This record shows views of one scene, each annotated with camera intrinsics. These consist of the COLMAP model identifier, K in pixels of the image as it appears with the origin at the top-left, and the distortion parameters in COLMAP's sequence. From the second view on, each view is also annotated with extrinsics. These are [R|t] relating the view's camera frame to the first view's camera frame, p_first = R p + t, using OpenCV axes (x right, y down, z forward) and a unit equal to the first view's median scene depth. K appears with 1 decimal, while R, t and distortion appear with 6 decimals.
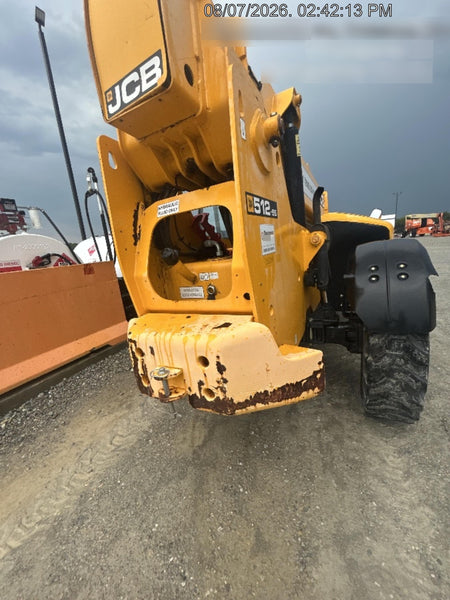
lens RADIAL K [[239.0, 0, 225.5], [0, 239.0, 298.7], [0, 0, 1]] dist [-0.001364, -0.000023]
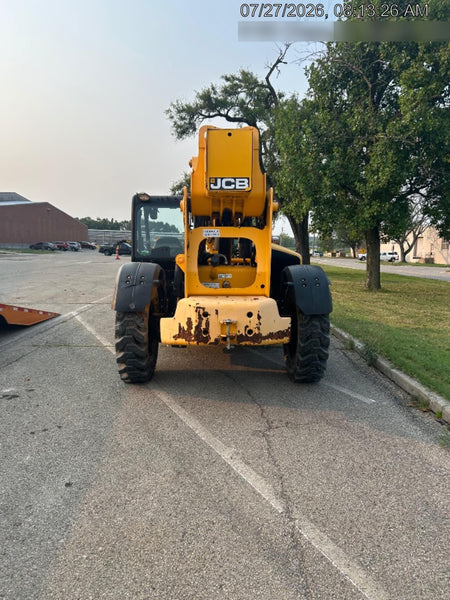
lens RADIAL K [[441.9, 0, 234.6], [0, 441.9, 295.0], [0, 0, 1]] dist [0.044564, -0.035922]
pose [[0.849159, 0.076299, 0.522597, -2.018365], [-0.003925, 0.990394, -0.138220, 0.571869], [-0.528123, 0.115320, 0.841301, -1.948486]]
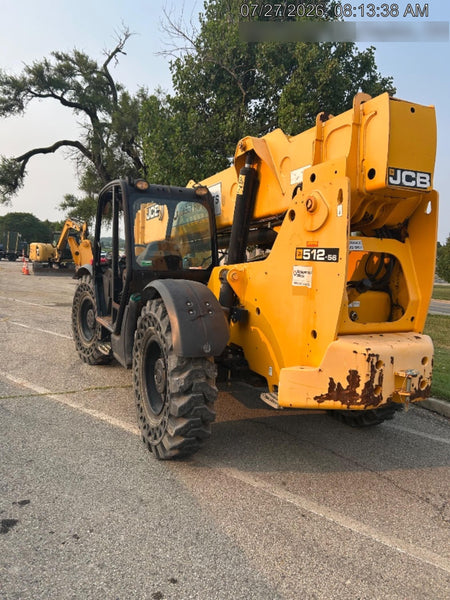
lens RADIAL K [[441.9, 0, 230.4], [0, 441.9, 297.4], [0, 0, 1]] dist [0.044564, -0.035922]
pose [[0.568246, 0.072057, 0.819698, -2.843553], [0.058079, 0.990162, -0.127304, 0.145910], [-0.820807, 0.119947, 0.558470, 0.370635]]
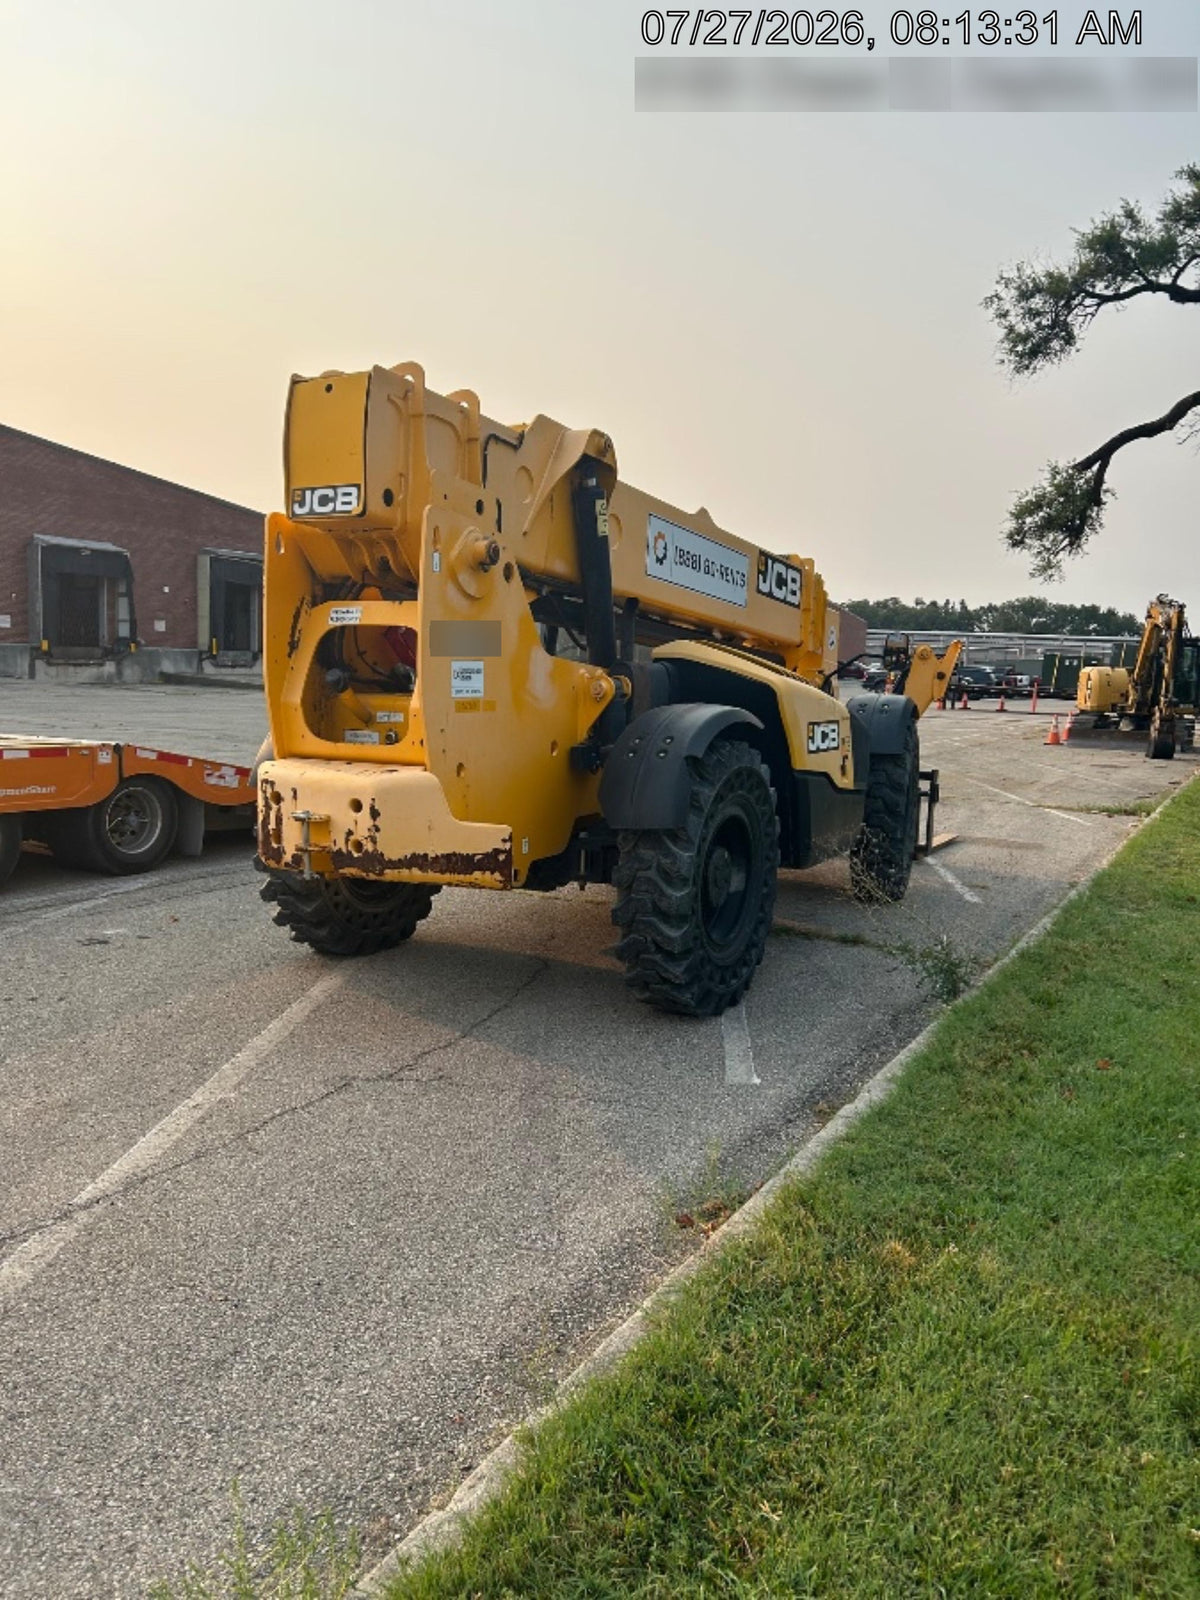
lens RADIAL K [[1178.4, 0, 648.4], [0, 1178.4, 819.2], [0, 0, 1]] dist [0.044564, -0.035922]
pose [[0.988407, 0.144218, 0.047459, 0.704635], [-0.139644, 0.986227, -0.088634, 0.505167], [-0.059588, 0.080979, 0.994933, -3.086522]]
